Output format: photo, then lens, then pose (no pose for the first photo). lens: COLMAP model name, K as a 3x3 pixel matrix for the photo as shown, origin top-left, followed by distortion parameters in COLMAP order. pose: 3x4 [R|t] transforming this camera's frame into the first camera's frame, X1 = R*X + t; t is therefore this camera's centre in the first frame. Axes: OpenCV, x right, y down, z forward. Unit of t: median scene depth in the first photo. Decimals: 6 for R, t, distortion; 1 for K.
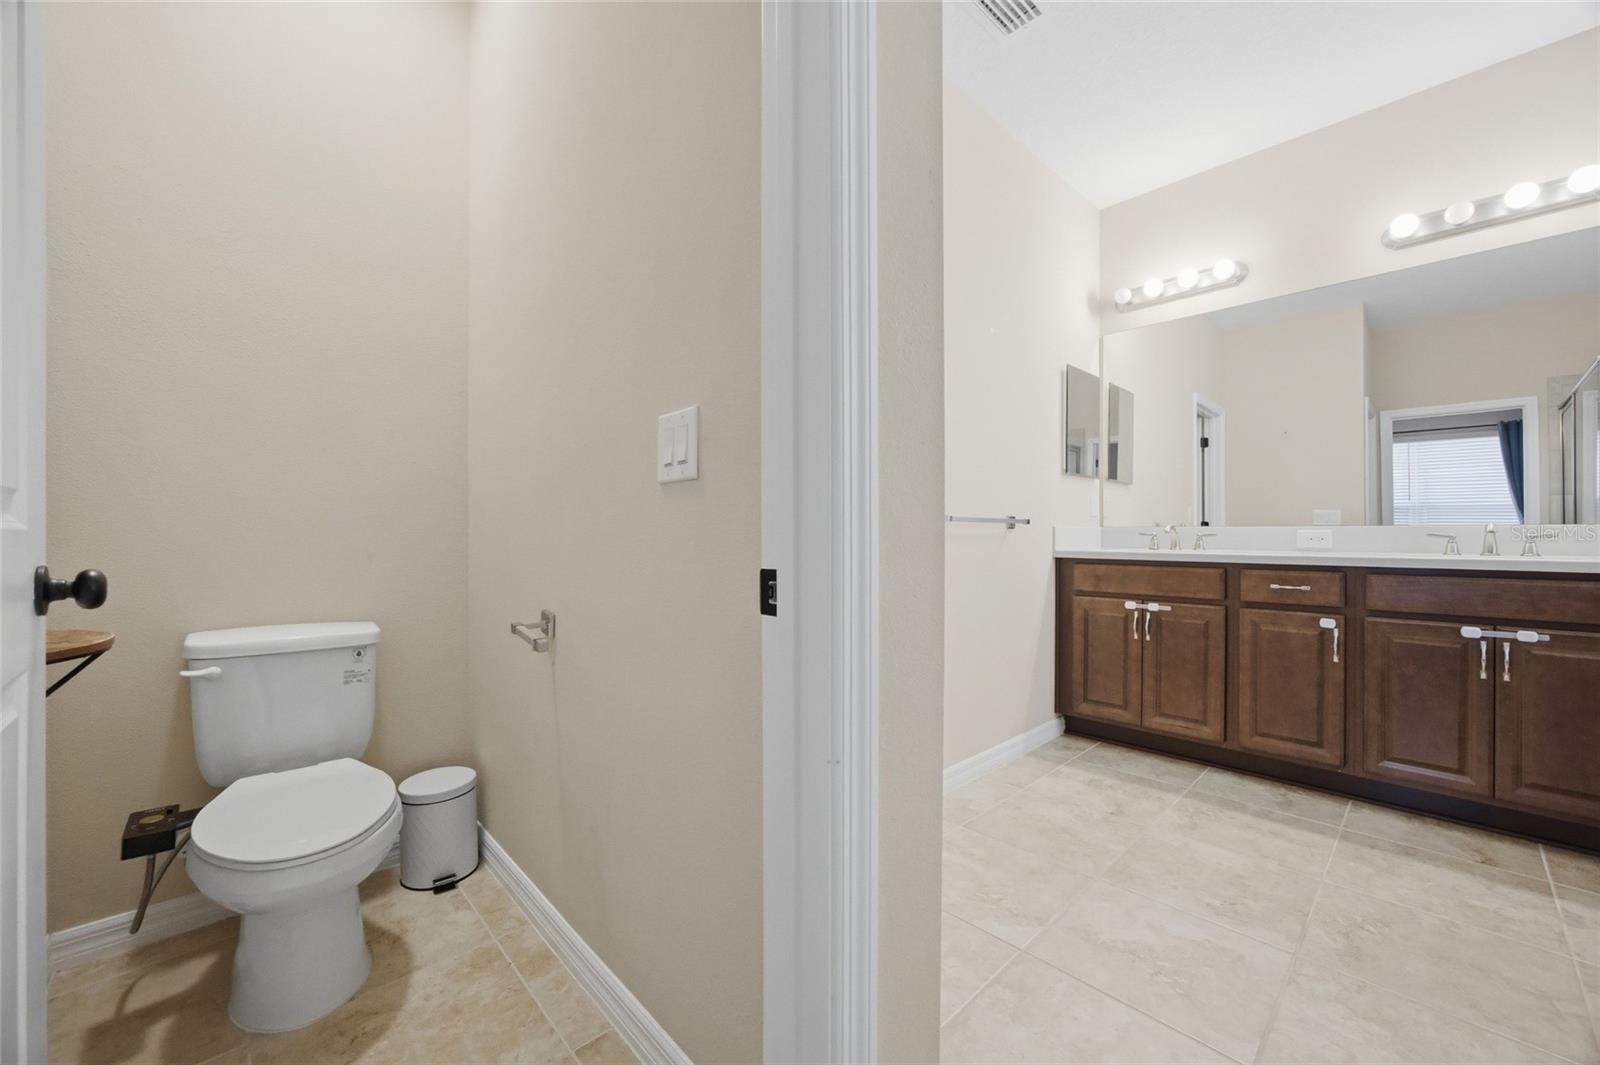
lens RADIAL K [[614.8, 0, 795.1], [0, 614.8, 530.3], [0, 0, 1]] dist [-0.021547, 0.004855]
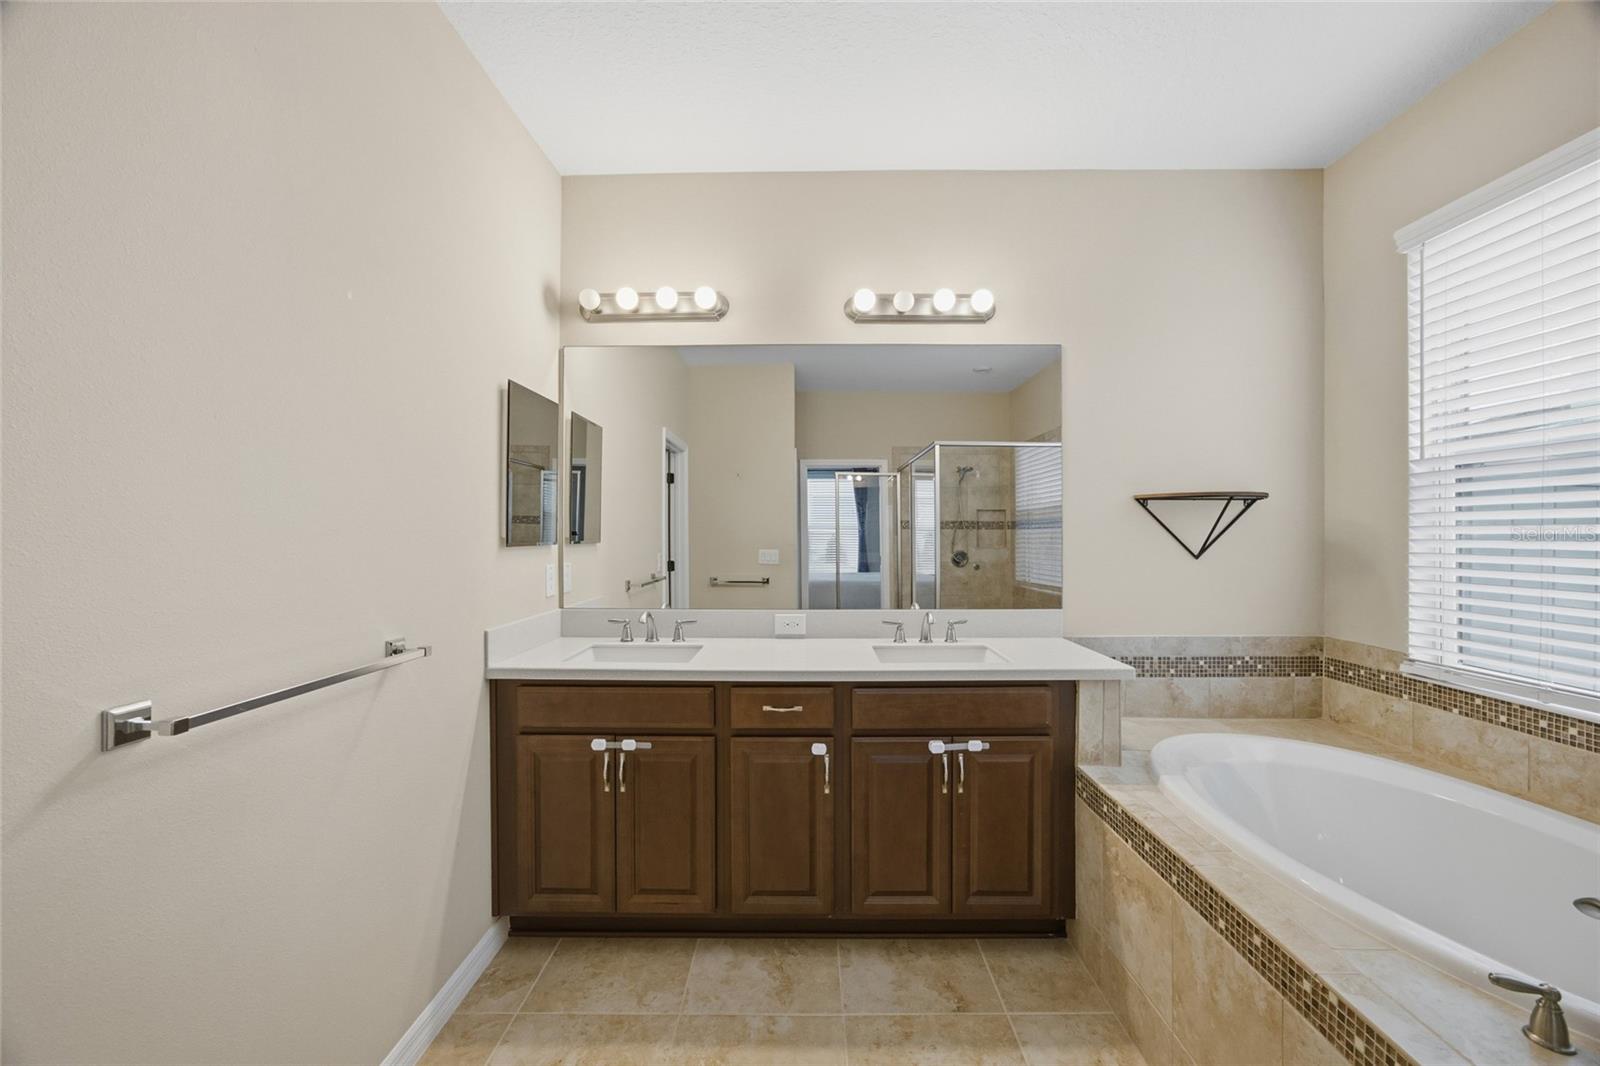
lens RADIAL K [[614.8, 0, 804.4], [0, 614.8, 527.0], [0, 0, 1]] dist [-0.021547, 0.004855]
pose [[0.679064, -0.002526, 0.734075, 0.199928], [0.002890, 0.999996, 0.000767, -0.127108], [-0.734074, 0.001601, 0.679068, 0.359857]]
